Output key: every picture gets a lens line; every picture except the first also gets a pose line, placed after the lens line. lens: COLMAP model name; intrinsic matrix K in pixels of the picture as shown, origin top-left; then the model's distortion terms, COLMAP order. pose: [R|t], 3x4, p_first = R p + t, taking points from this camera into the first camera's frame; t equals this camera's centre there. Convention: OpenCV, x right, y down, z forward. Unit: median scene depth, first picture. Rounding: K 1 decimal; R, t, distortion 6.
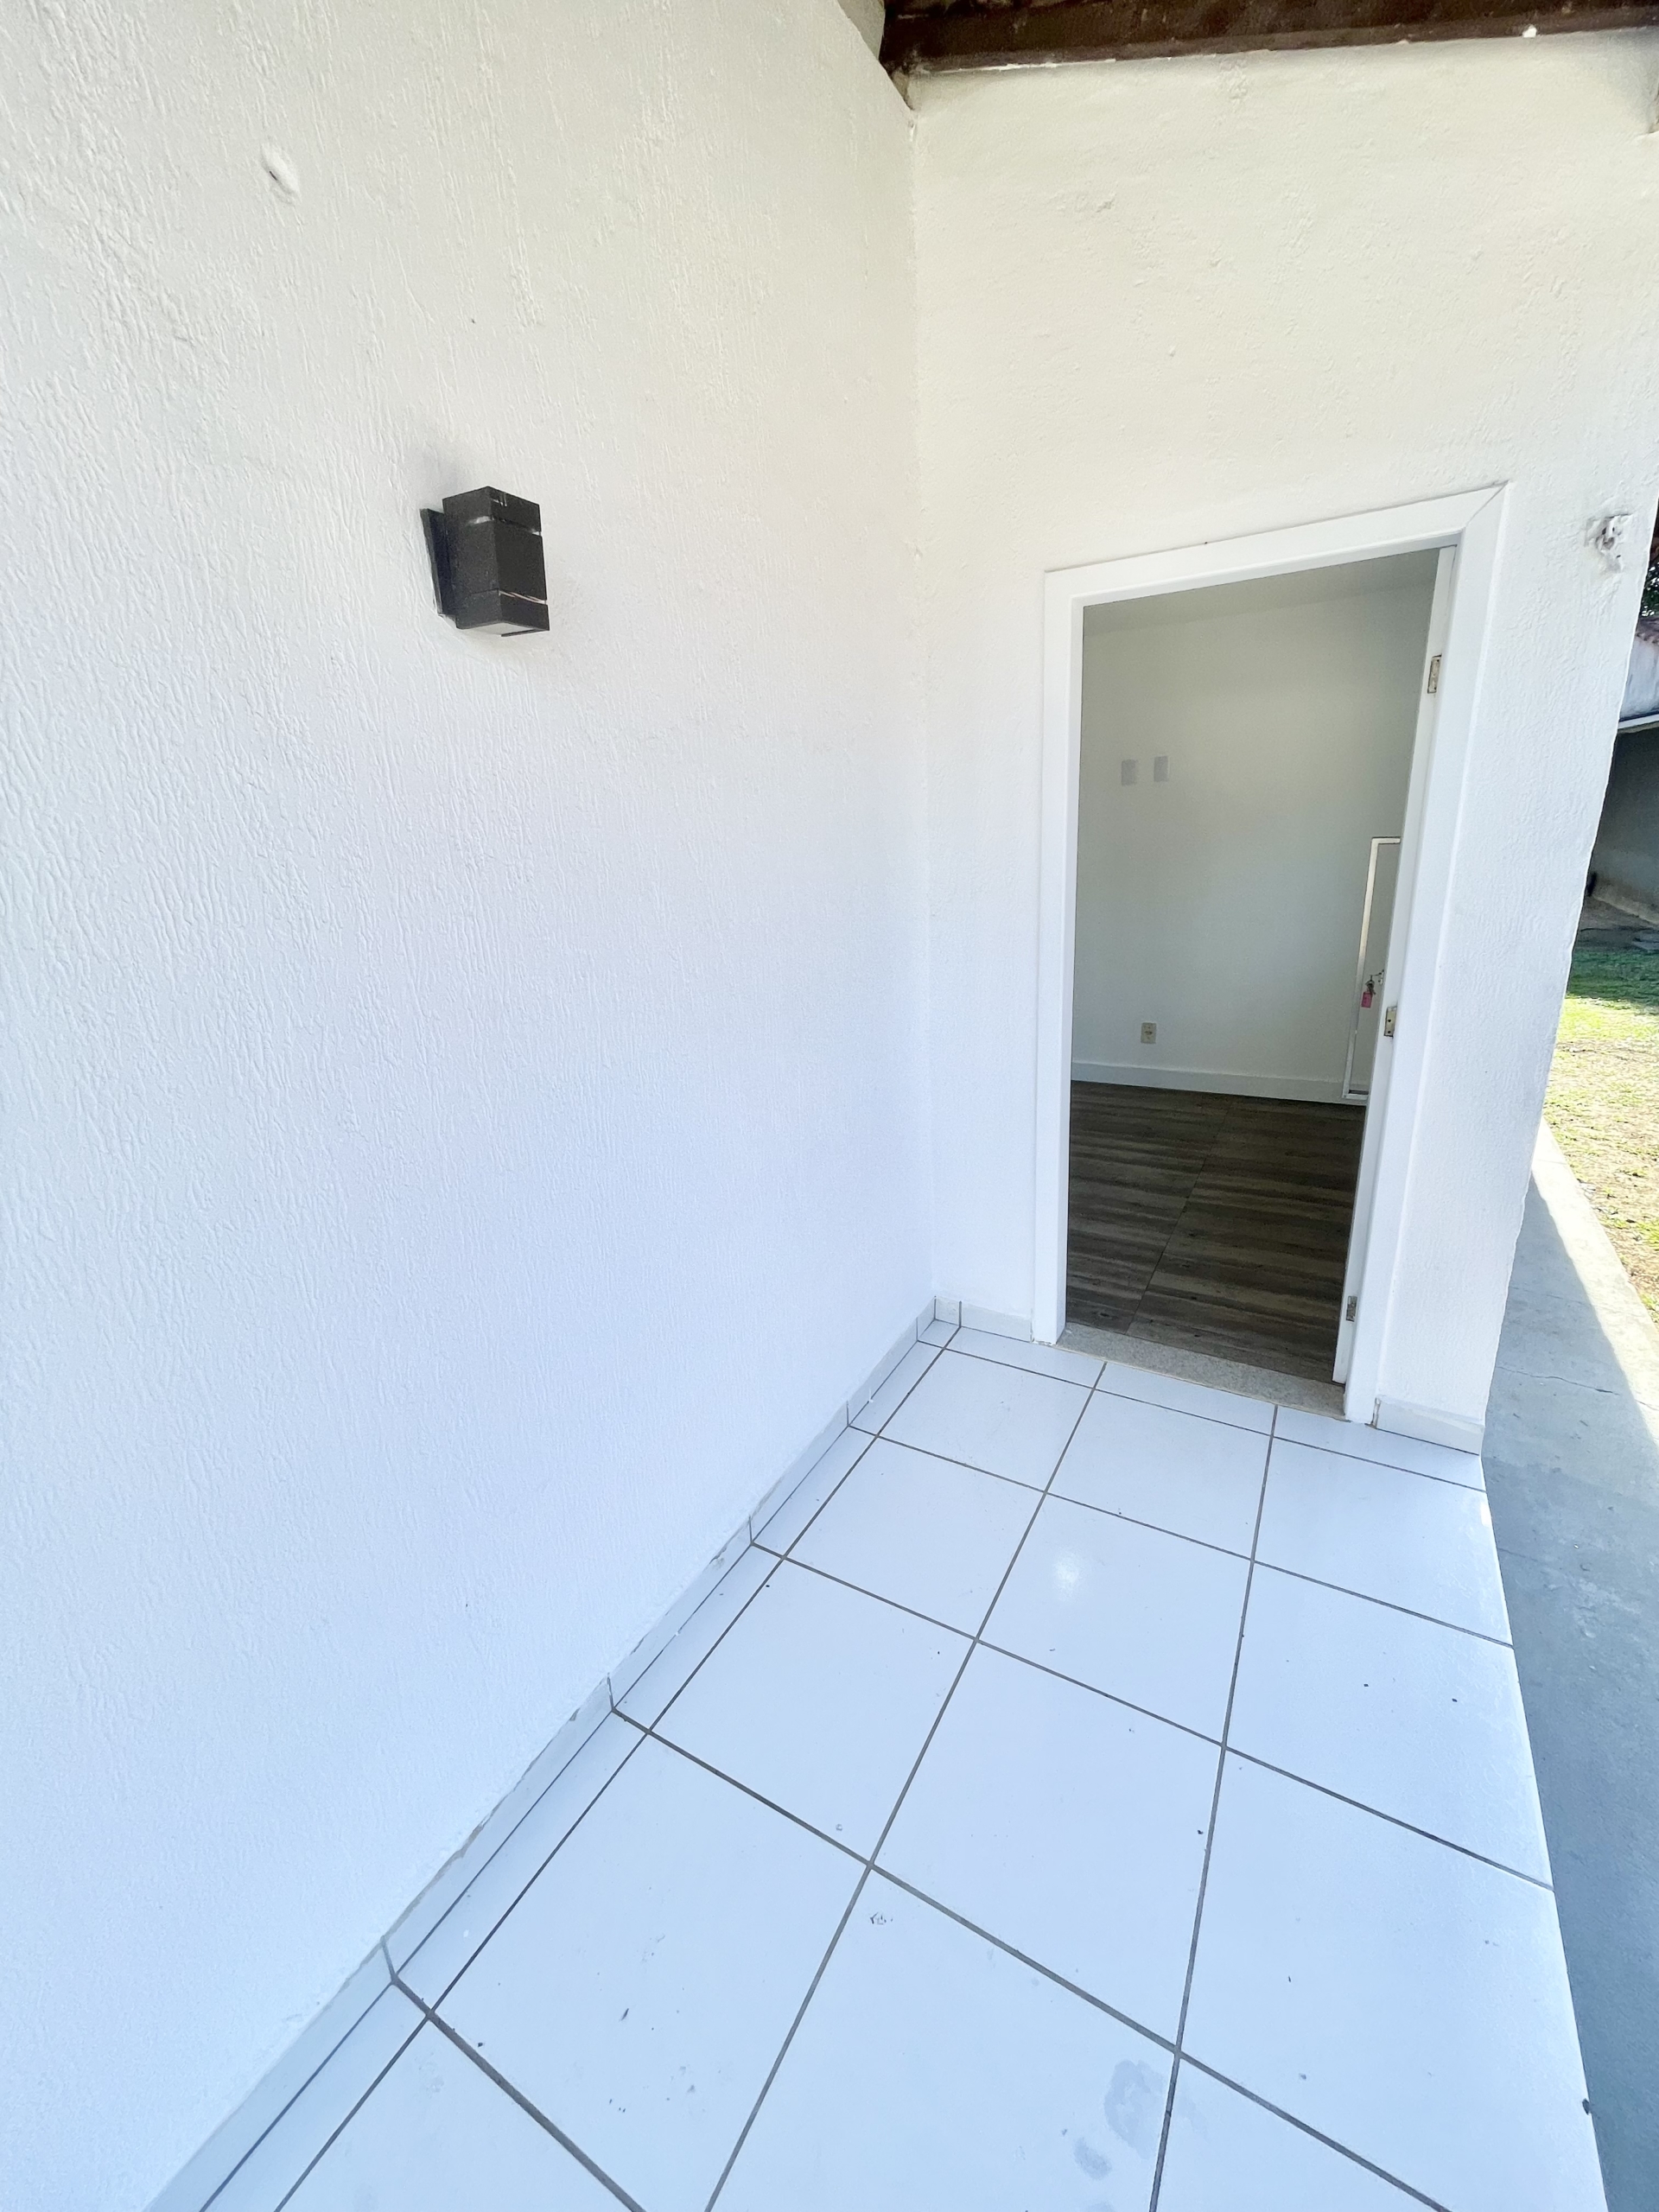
lens RADIAL K [[894.9, 0, 842.8], [0, 894.9, 1082.2], [0, 0, 1]] dist [-0.003621, -0.000578]
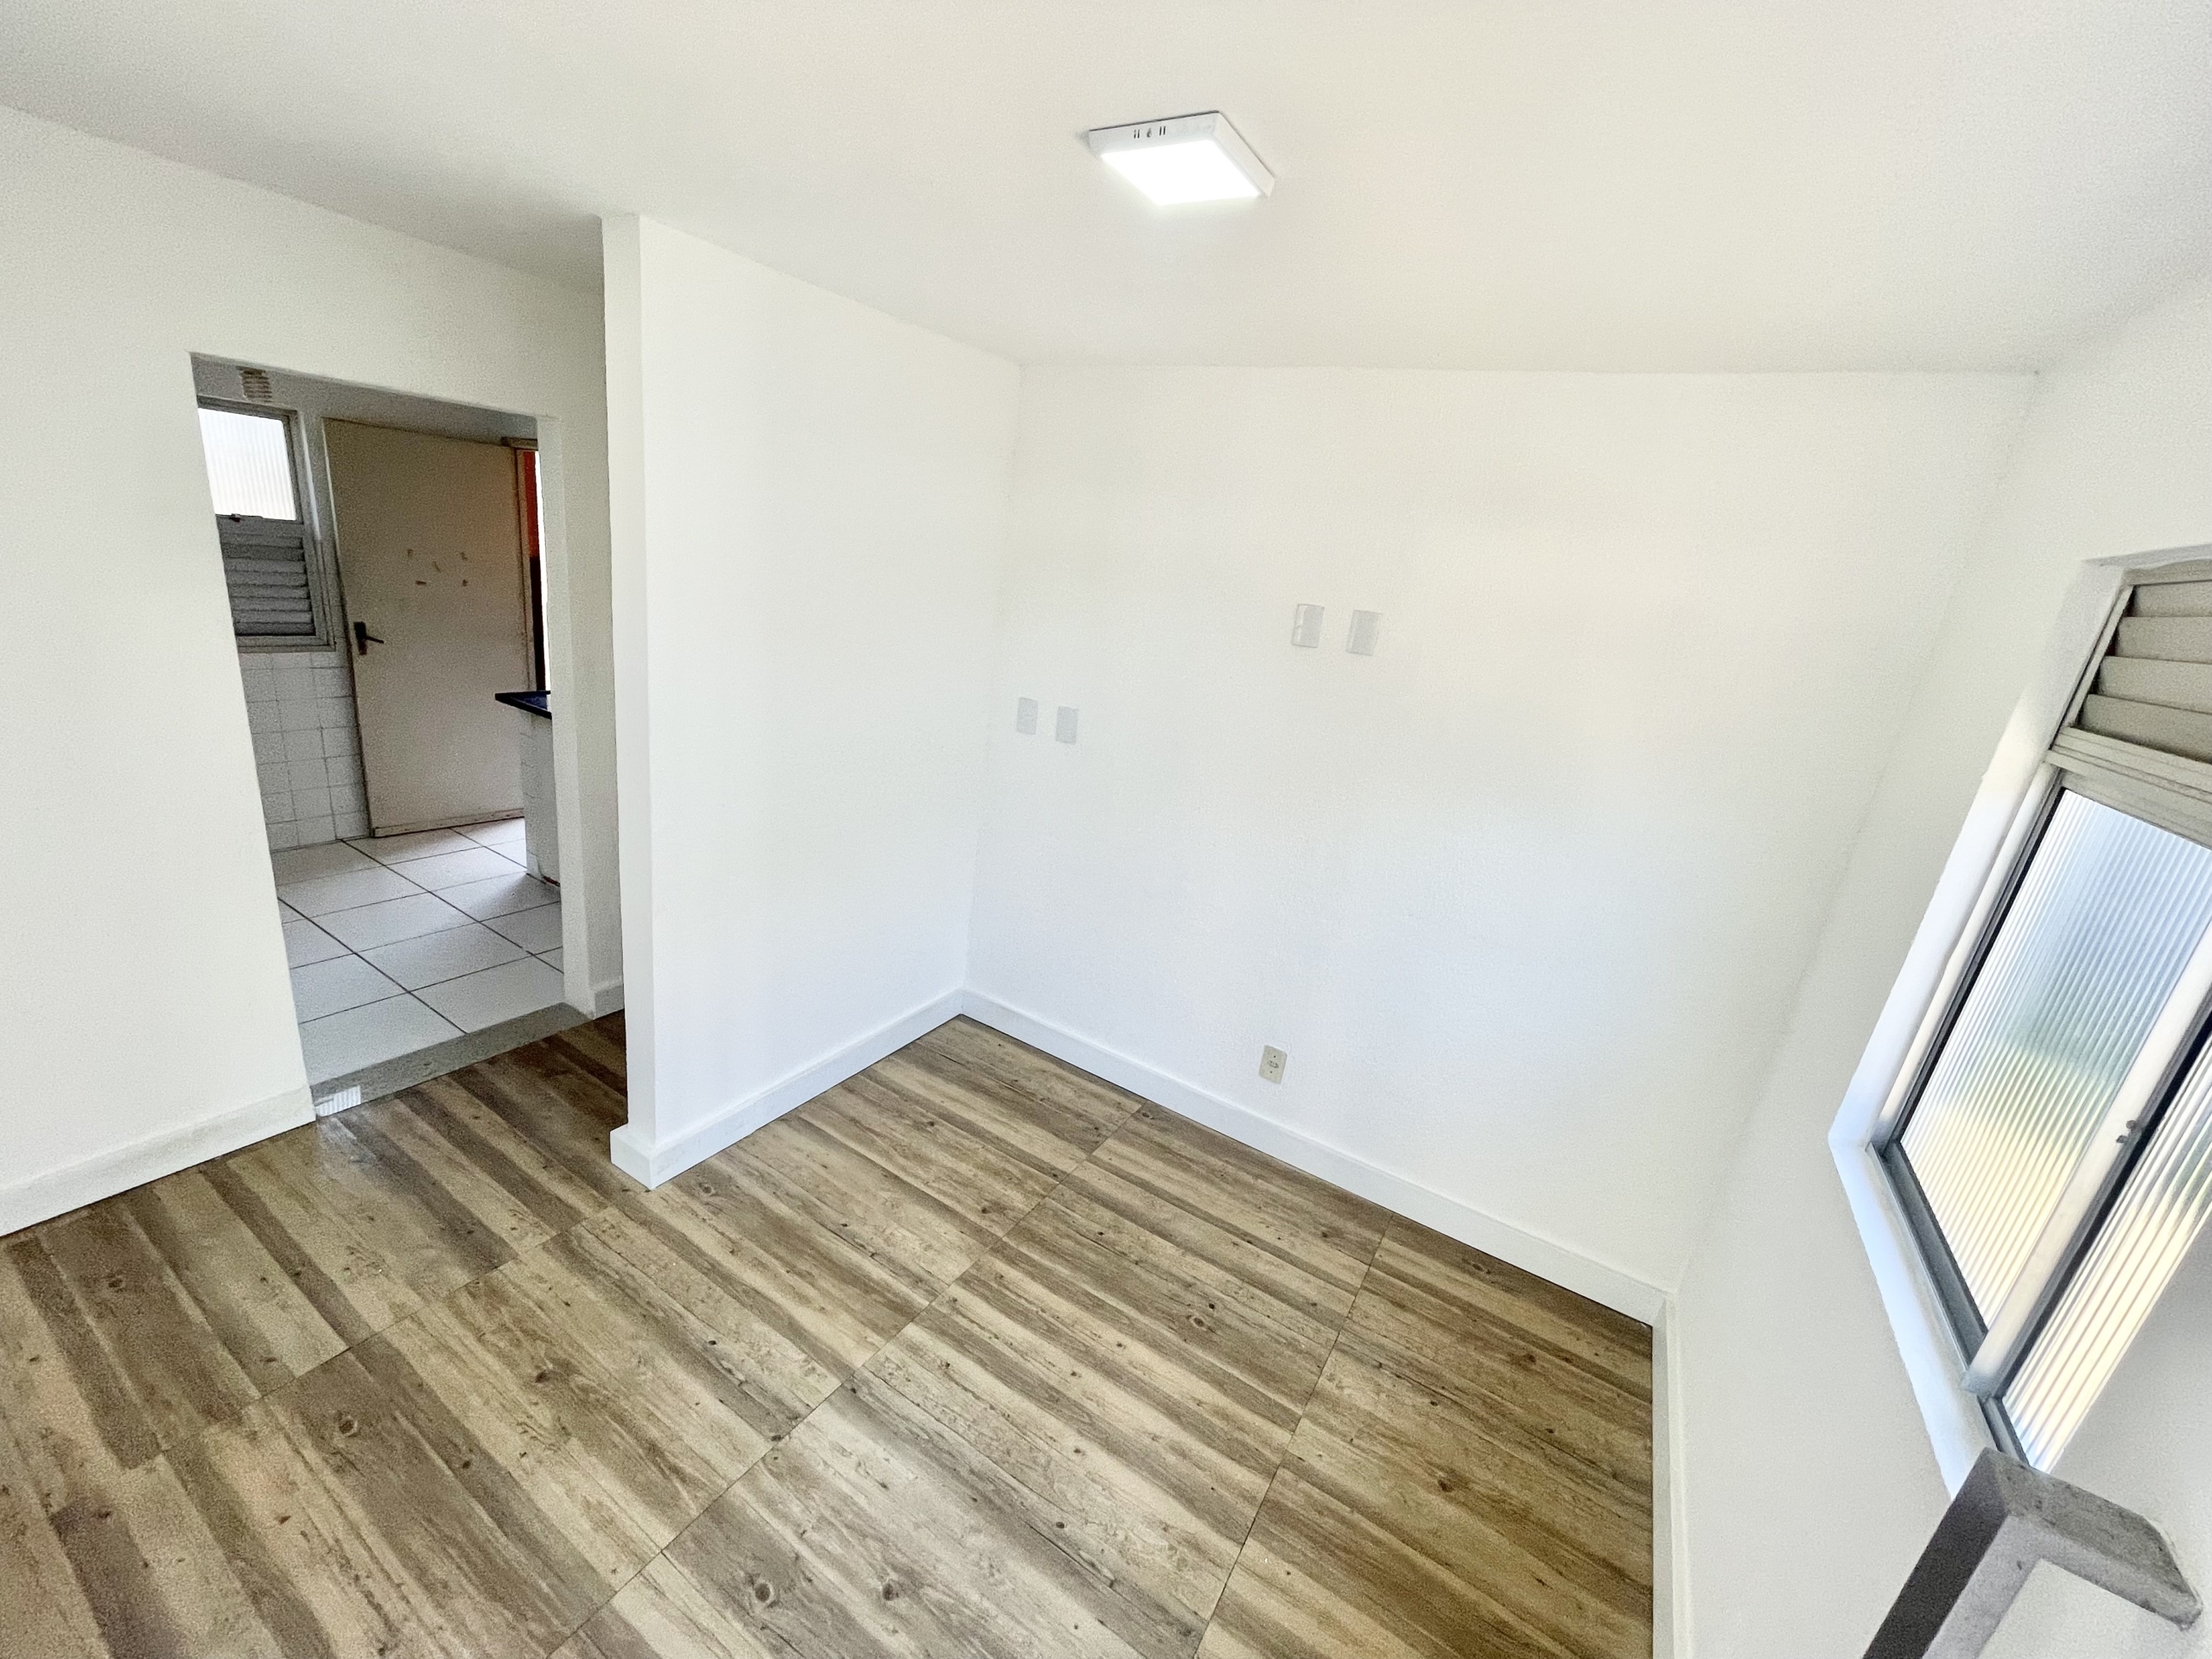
lens RADIAL K [[894.9, 0, 1081.0], [0, 894.9, 831.1], [0, 0, 1]] dist [-0.003621, -0.000578]
pose [[0.983905, 0.178638, 0.004347, 0.244853], [-0.178672, 0.983864, 0.009345, -0.243628], [-0.002607, -0.009971, 0.999947, 0.537698]]
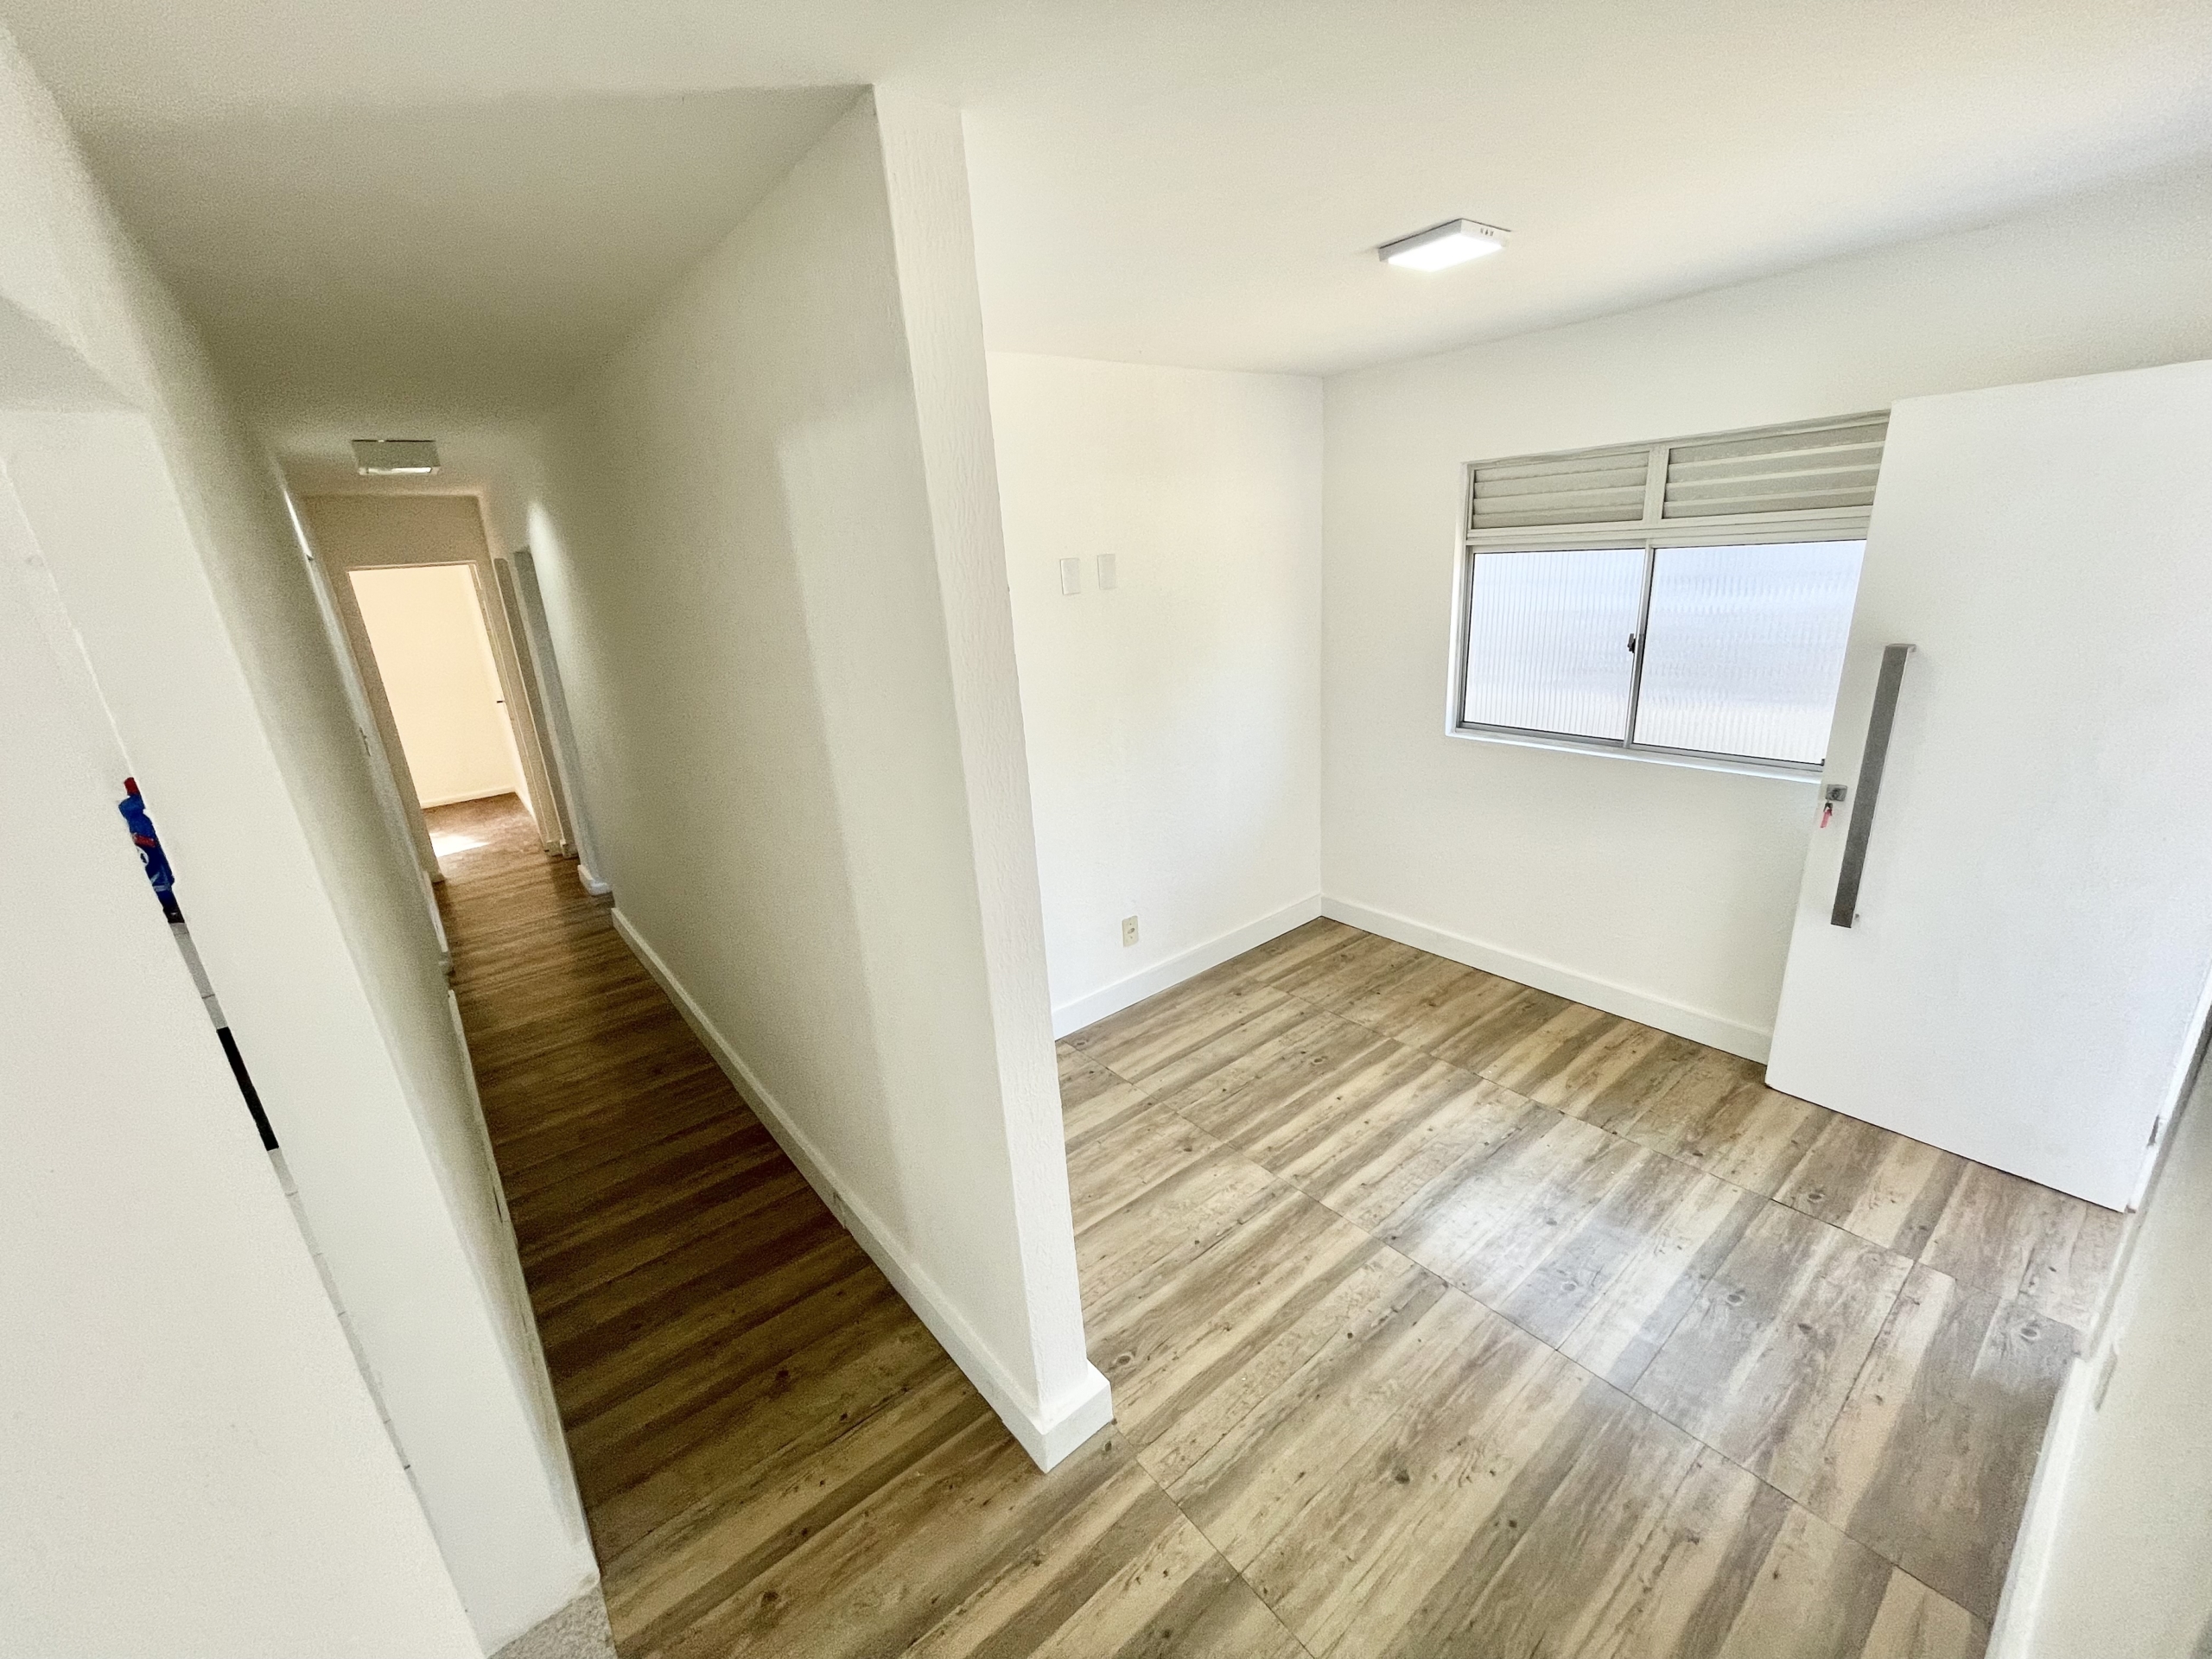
lens RADIAL K [[896.8, 0, 1106.0], [0, 896.8, 829.5], [0, 0, 1]] dist [-0.011214, 0.008711]
pose [[0.377449, -0.261105, 0.888457, -0.360681], [0.305193, 0.940898, 0.146860, -0.313341], [-0.874294, 0.215719, 0.434828, 0.886096]]
